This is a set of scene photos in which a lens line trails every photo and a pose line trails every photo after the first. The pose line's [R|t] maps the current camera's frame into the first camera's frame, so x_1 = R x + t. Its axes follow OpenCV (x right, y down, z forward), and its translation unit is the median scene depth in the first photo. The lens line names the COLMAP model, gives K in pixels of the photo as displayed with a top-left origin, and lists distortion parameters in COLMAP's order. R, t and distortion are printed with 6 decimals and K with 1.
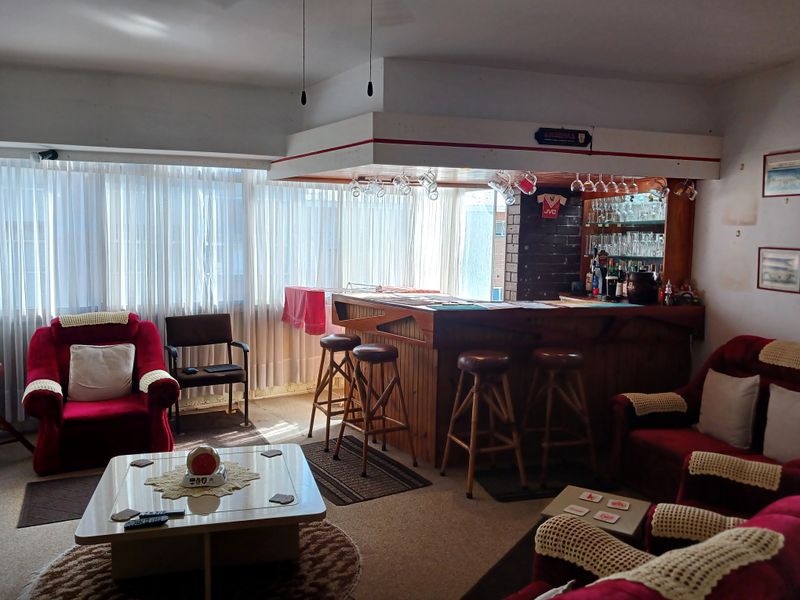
lens RADIAL K [[628.6, 0, 400.0], [0, 628.6, 300.0], [0, 0, 1]] dist [-0.011250, -0.009608]
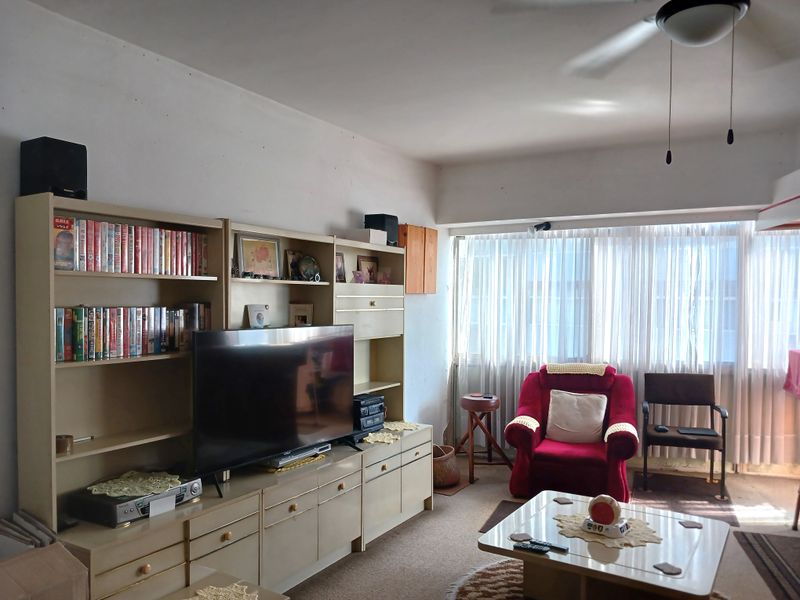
lens RADIAL K [[629.8, 0, 388.8], [0, 629.8, 312.4], [0, 0, 1]] dist [-0.002557, -0.002195]
pose [[0.650819, 0.011076, -0.759152, 0.145288], [-0.063800, 0.997155, -0.040147, -0.003480], [0.756548, 0.074562, 0.649674, 0.016611]]
